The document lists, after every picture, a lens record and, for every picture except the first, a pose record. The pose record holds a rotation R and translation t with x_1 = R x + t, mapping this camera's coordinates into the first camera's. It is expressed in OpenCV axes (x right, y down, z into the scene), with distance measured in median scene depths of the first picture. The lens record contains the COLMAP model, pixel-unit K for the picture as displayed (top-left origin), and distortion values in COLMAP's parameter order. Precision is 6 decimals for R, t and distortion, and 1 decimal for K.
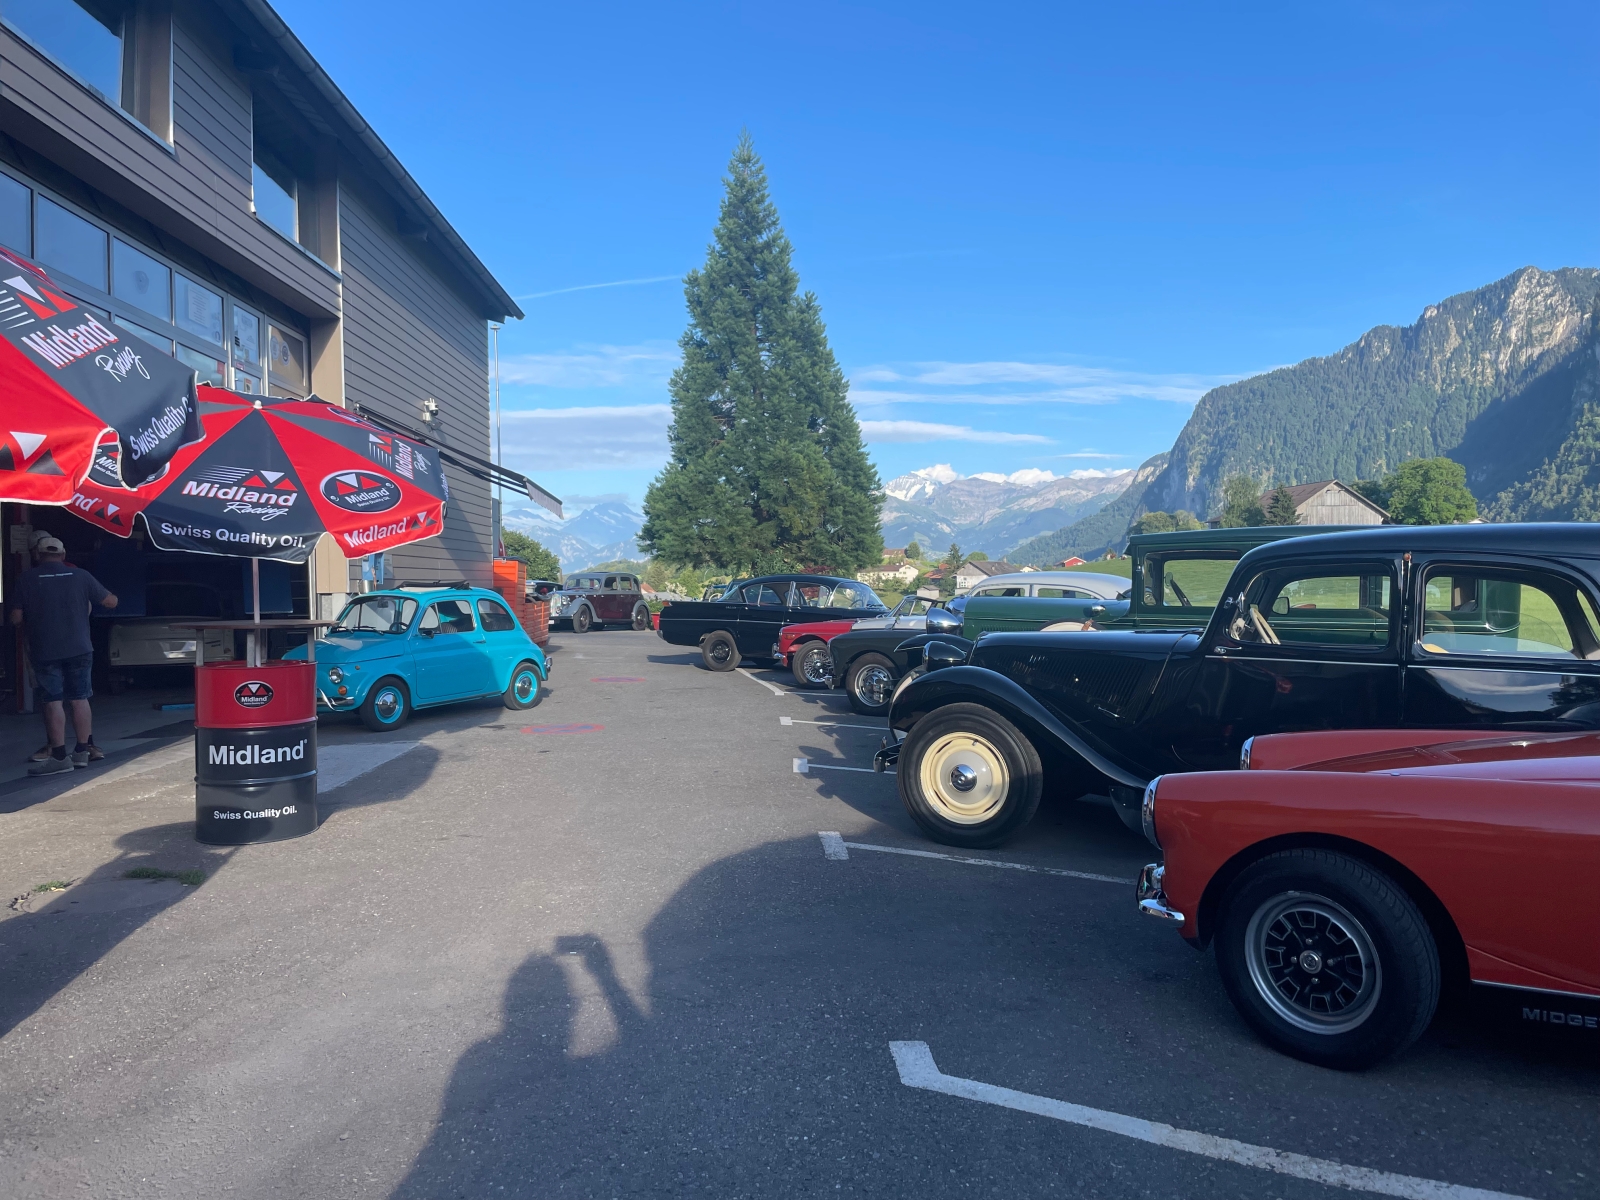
lens RADIAL K [[1215.4, 0, 795.9], [0, 1215.4, 581.6], [0, 0, 1]] dist [0.082958, -0.118309]
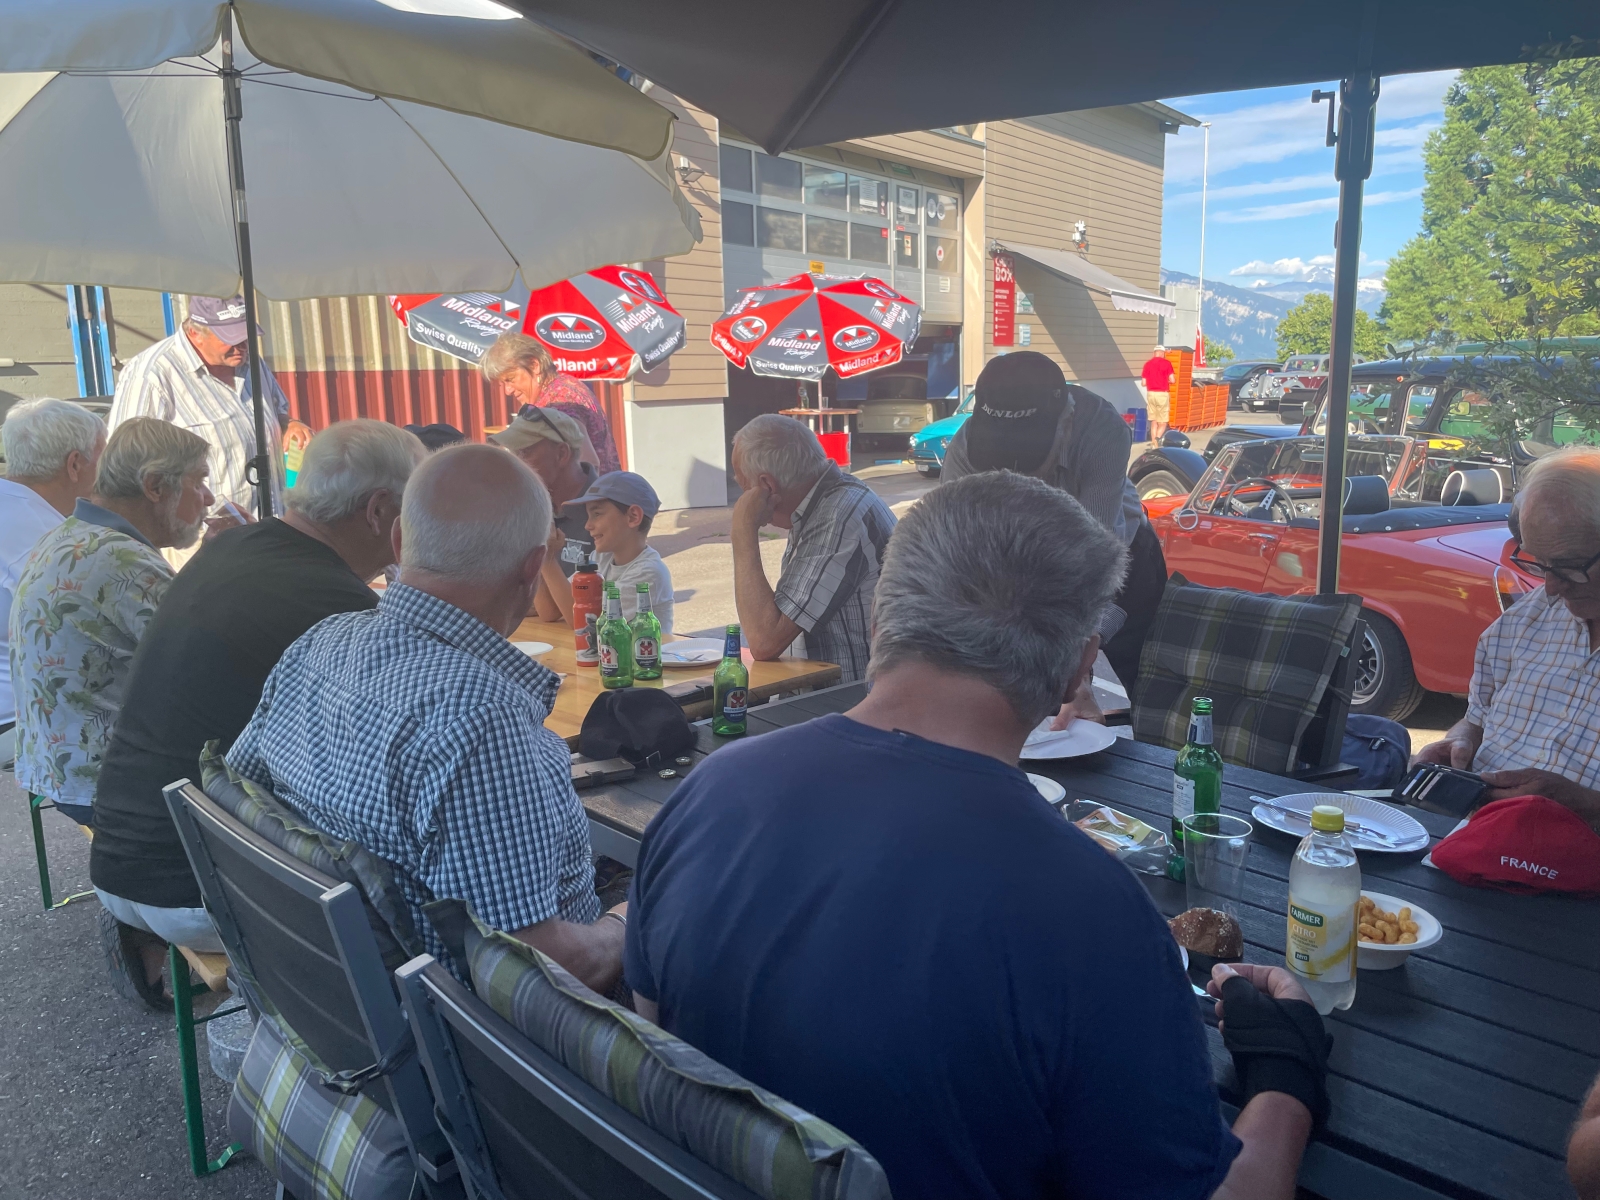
lens RADIAL K [[1215.4, 0, 796.8], [0, 1215.4, 605.3], [0, 0, 1]] dist [0.082958, -0.118309]
pose [[0.789639, 0.113715, -0.602943, 0.269020], [0.009390, 0.980321, 0.197187, -0.016308], [0.613500, -0.161368, 0.773031, -0.196707]]
